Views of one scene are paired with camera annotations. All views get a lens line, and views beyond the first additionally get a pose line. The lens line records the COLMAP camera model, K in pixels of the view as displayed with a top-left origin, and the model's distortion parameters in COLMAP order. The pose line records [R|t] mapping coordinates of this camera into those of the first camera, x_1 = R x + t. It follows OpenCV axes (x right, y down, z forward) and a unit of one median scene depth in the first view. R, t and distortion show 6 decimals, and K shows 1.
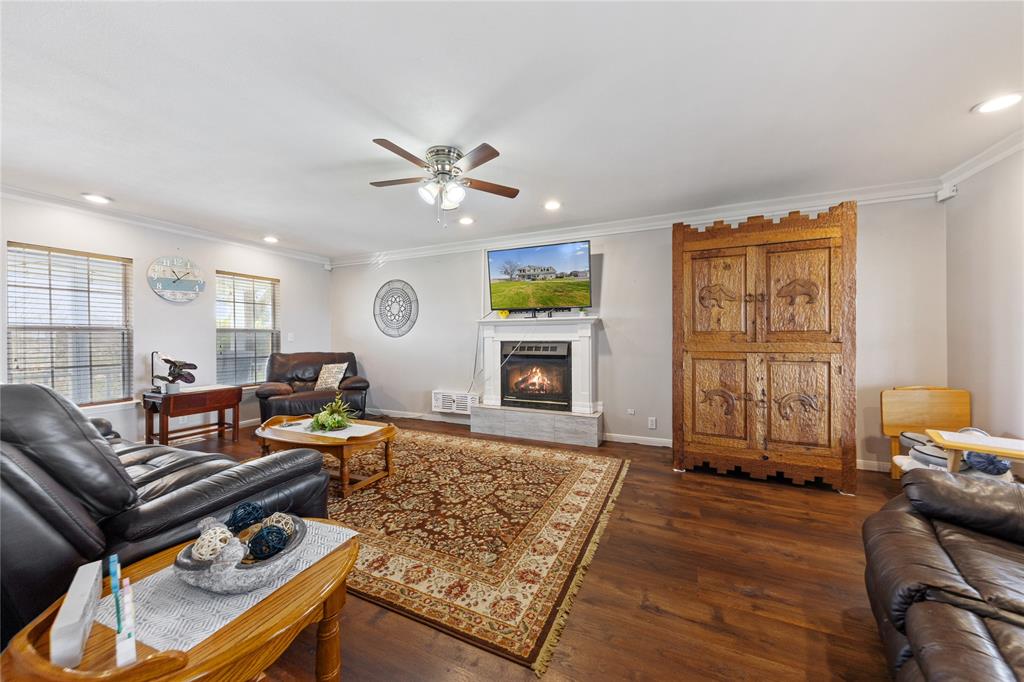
lens RADIAL K [[360.8, 0, 515.2], [0, 360.8, 338.1], [0, 0, 1]] dist [-0.000044, -0.000207]
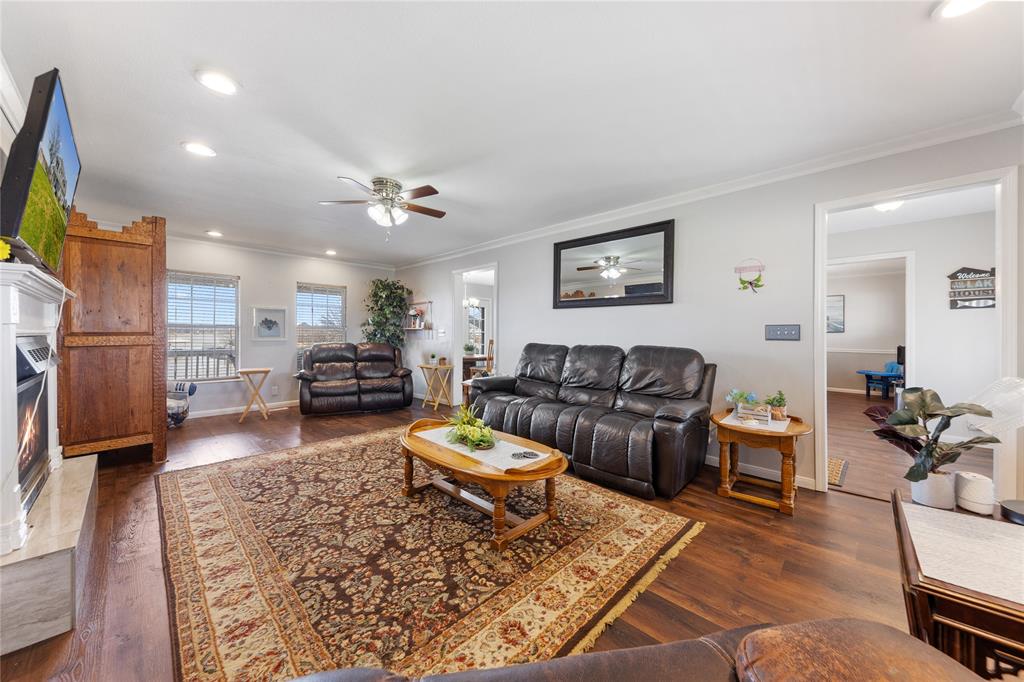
lens RADIAL K [[360.8, 0, 515.2], [0, 360.8, 338.1], [0, 0, 1]] dist [-0.000044, -0.000207]
pose [[-0.946584, -0.001122, 0.322456, -0.614412], [0.002741, 0.999930, 0.011525, 0.007101], [-0.322446, 0.011793, -0.946514, 1.232124]]
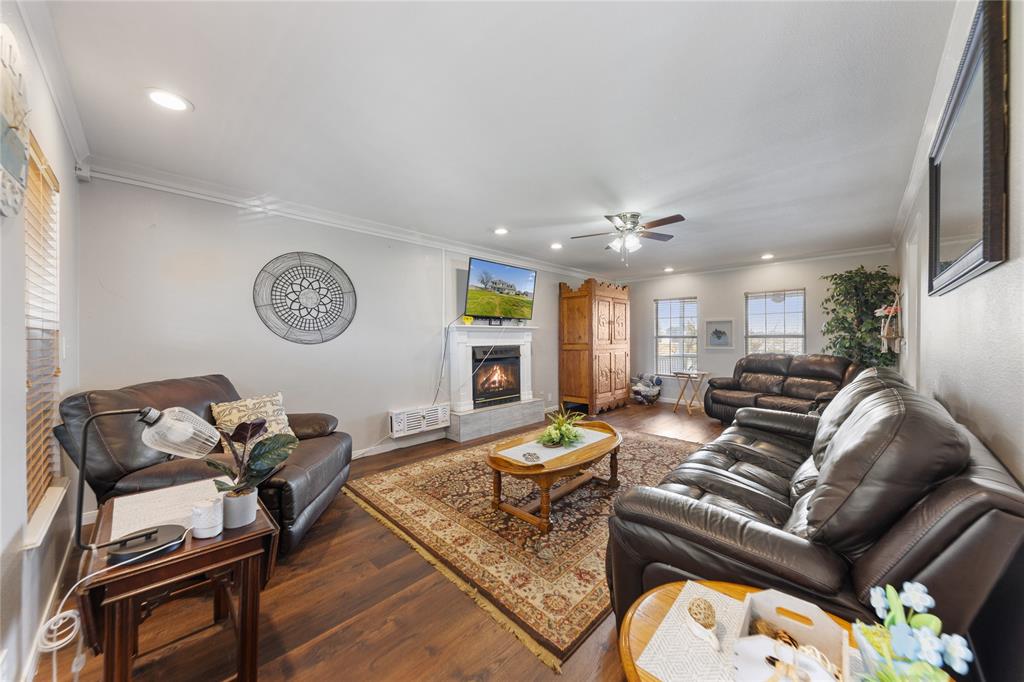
lens RADIAL K [[360.8, 0, 515.2], [0, 360.8, 338.1], [0, 0, 1]] dist [-0.000044, -0.000207]
pose [[0.336833, 0.004046, 0.941556, -1.024028], [0.003682, 0.999977, -0.005615, -0.009857], [-0.941557, 0.005358, 0.336810, 0.570774]]
